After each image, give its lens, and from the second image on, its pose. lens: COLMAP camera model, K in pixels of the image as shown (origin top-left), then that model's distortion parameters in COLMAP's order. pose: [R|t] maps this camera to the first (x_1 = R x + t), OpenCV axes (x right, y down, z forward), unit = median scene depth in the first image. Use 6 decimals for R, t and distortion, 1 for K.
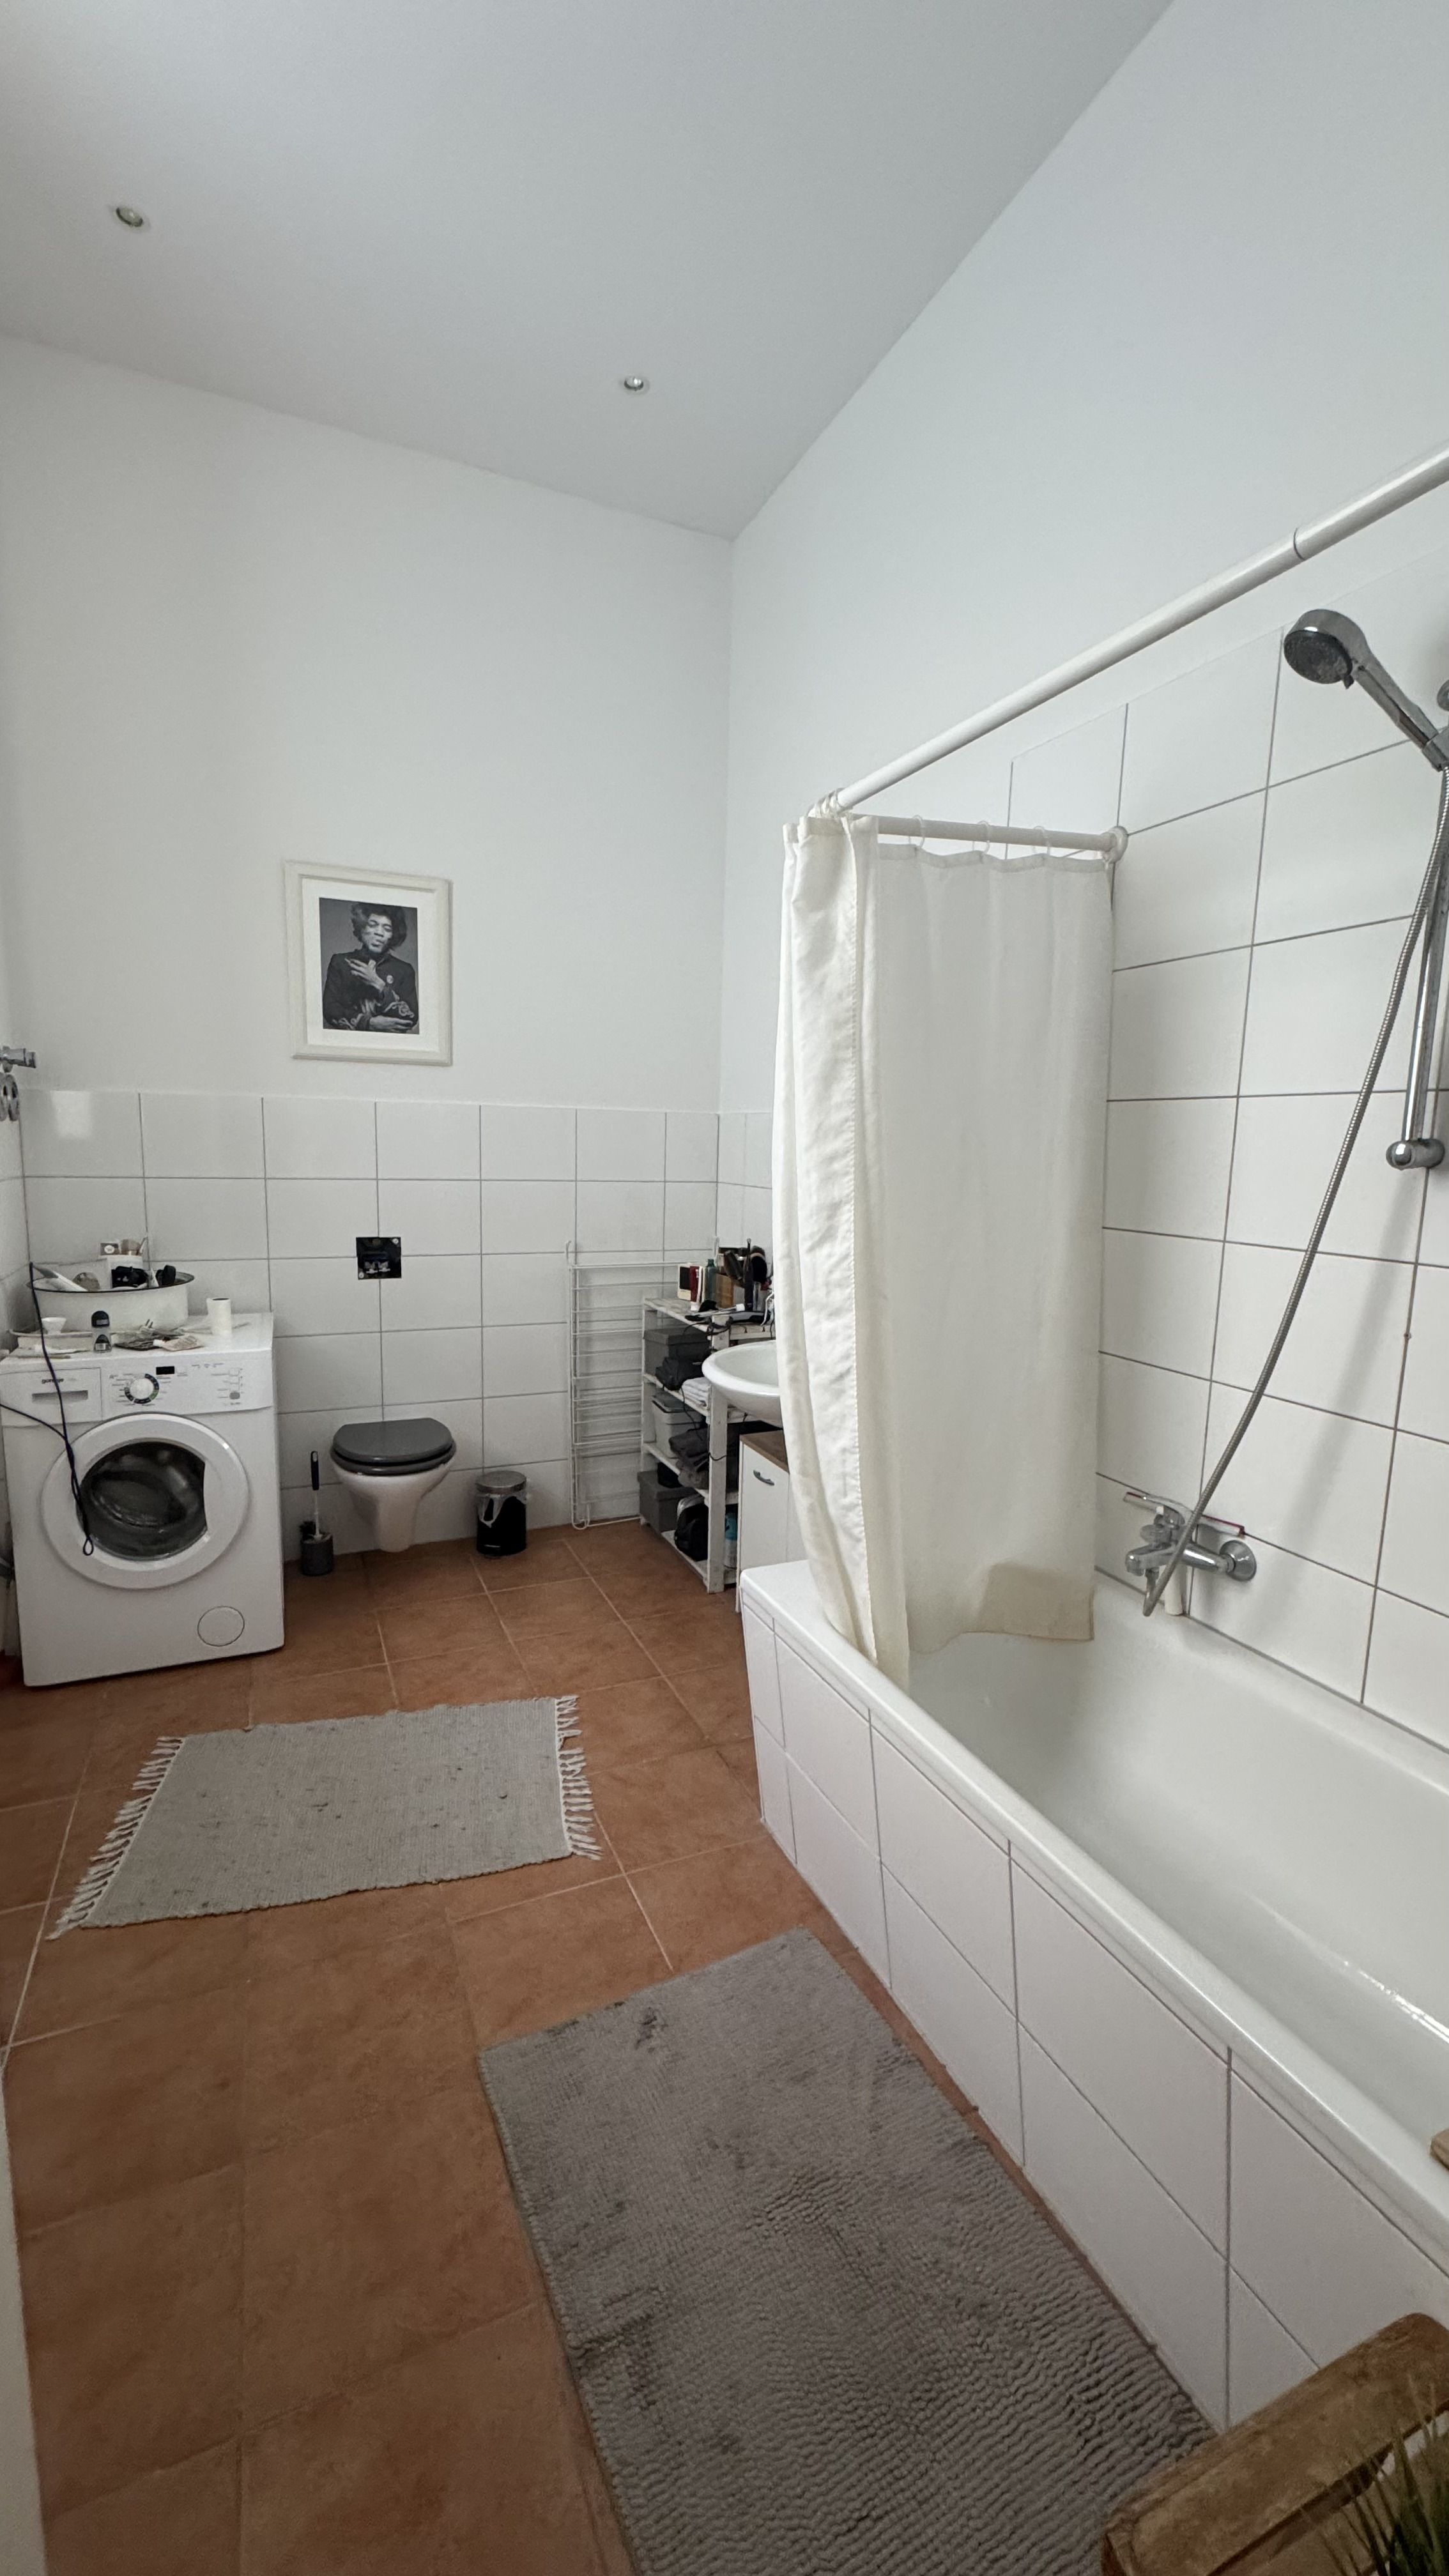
lens RADIAL K [[1031.7, 0, 724.5], [0, 1031.7, 1288.0], [0, 0, 1]] dist [-0.001661, -0.000211]
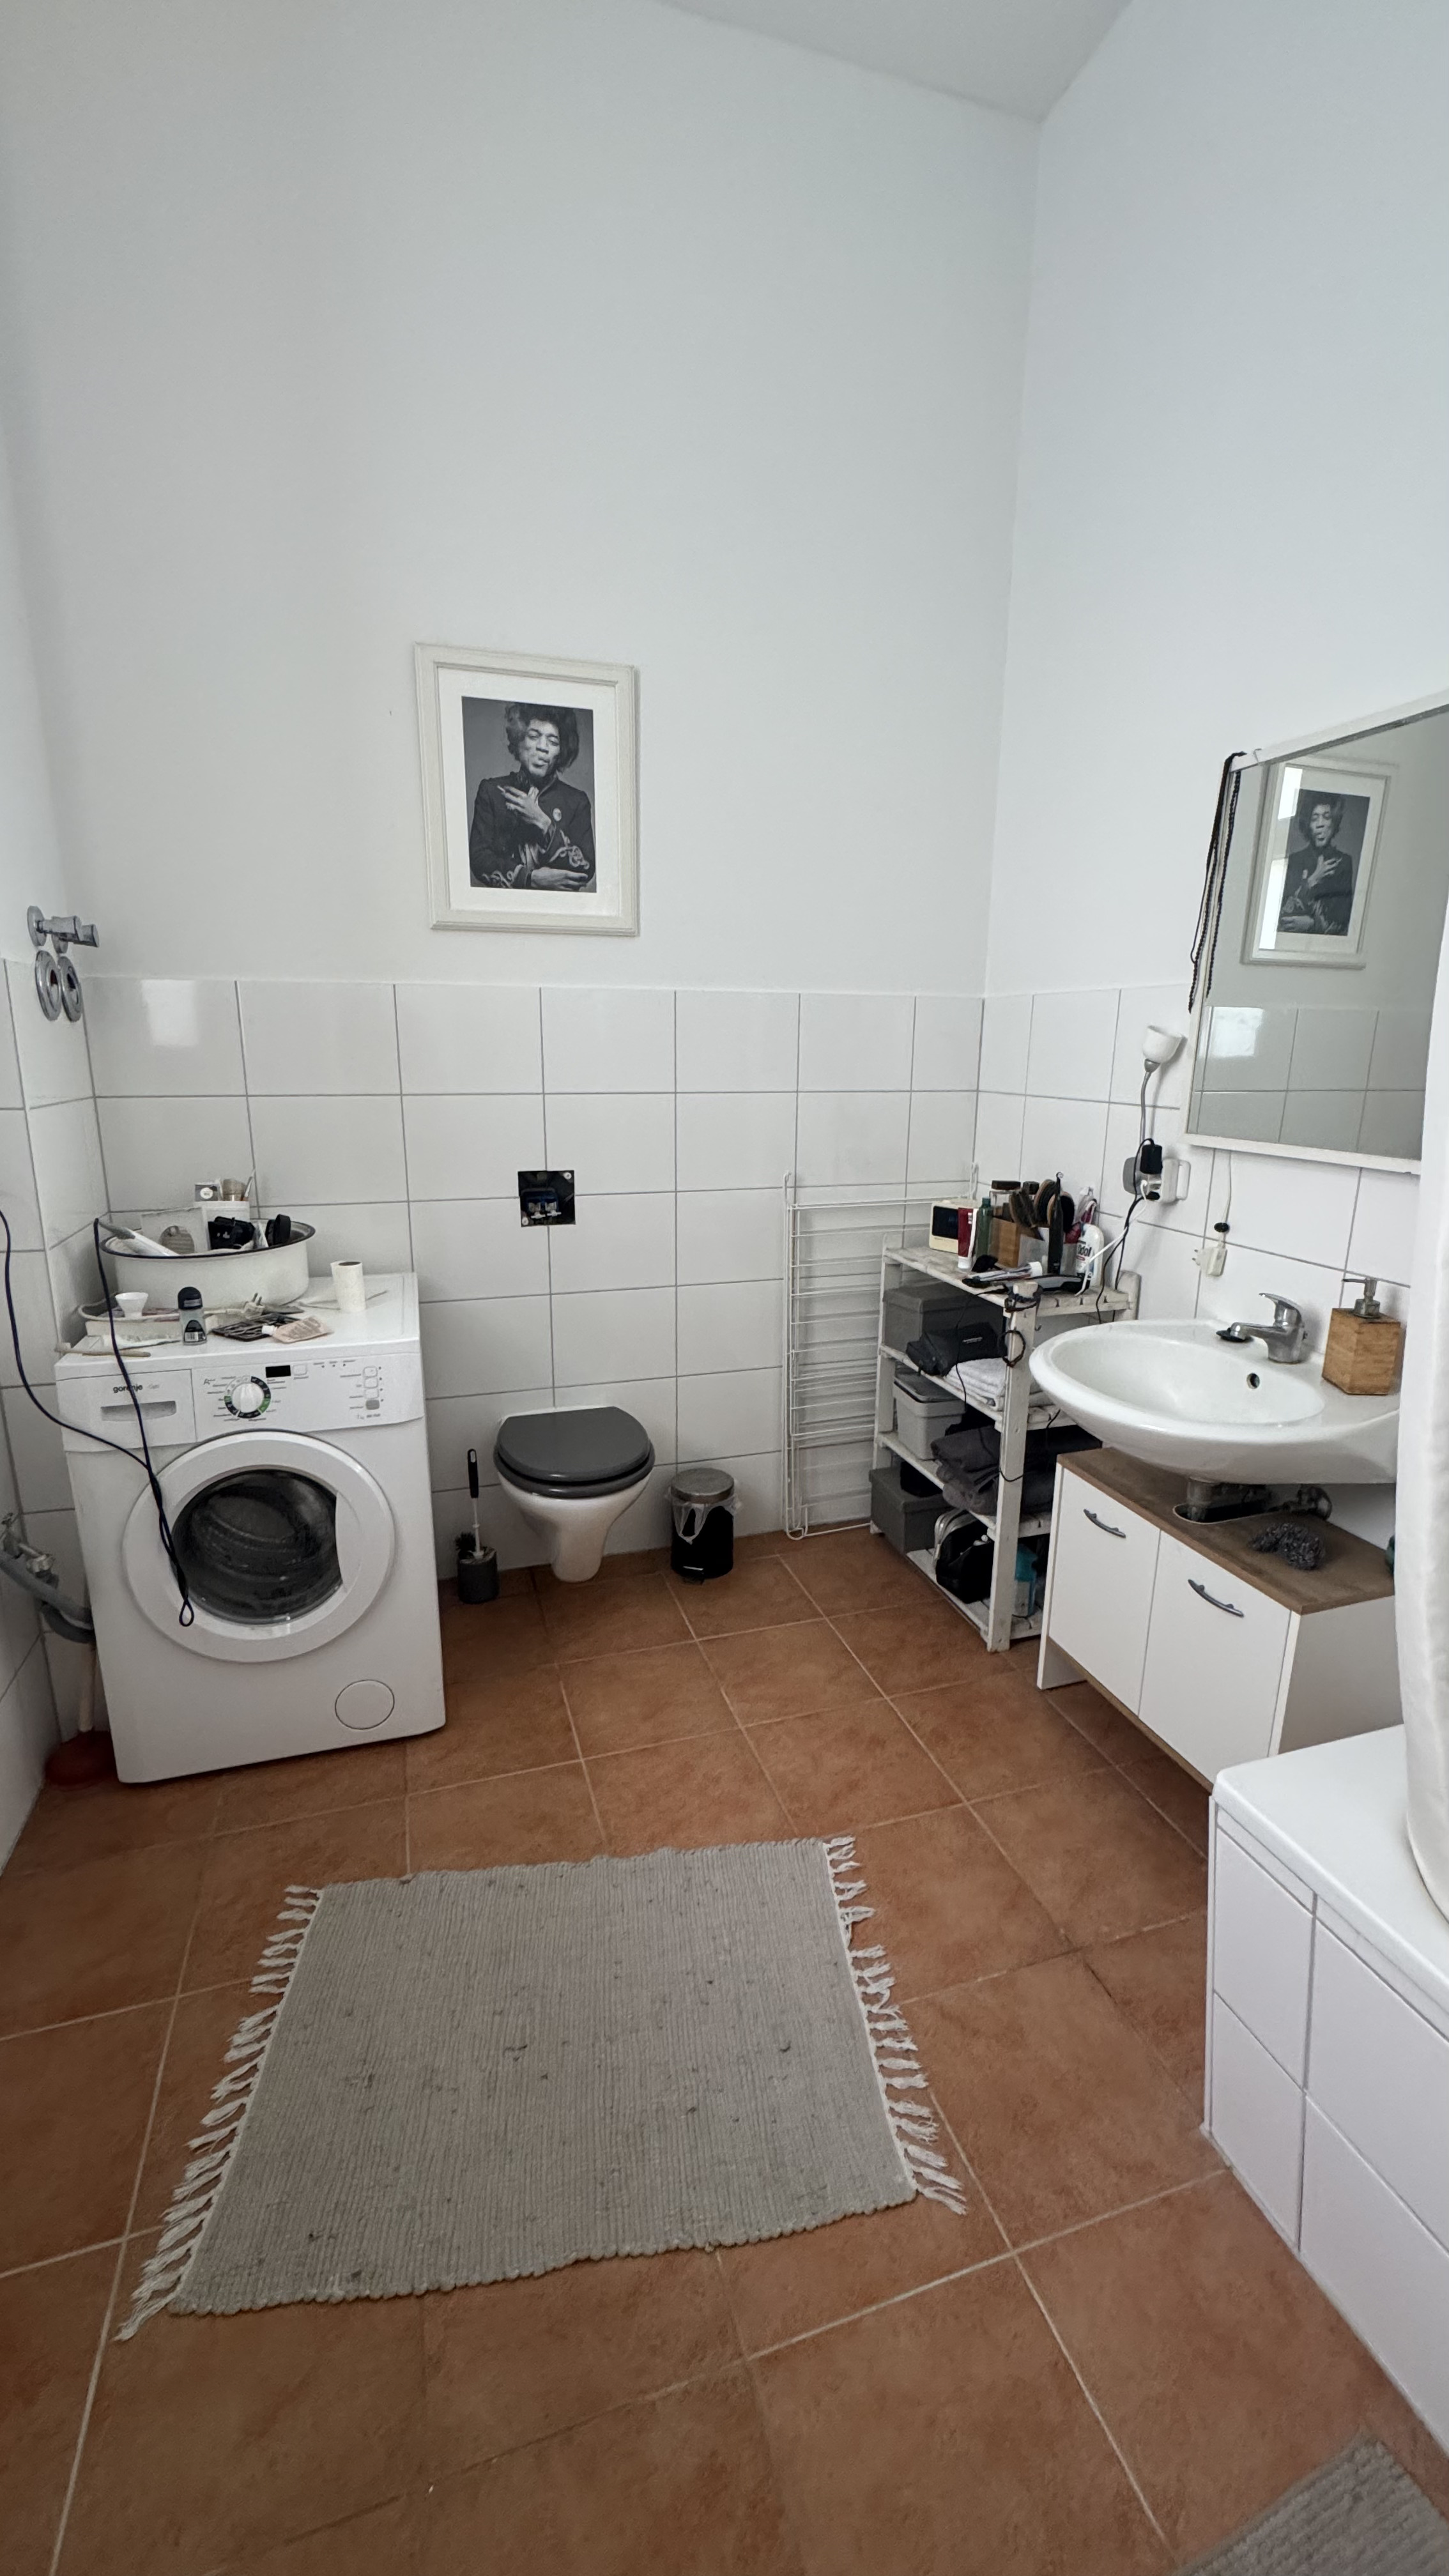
lens RADIAL K [[1031.7, 0, 724.5], [0, 1031.7, 1288.0], [0, 0, 1]] dist [-0.001661, -0.000211]
pose [[0.993976, 0.008148, -0.109295, -0.142011], [0.001793, 0.995891, 0.090545, -0.037382], [0.109584, -0.090195, 0.989877, 0.299237]]
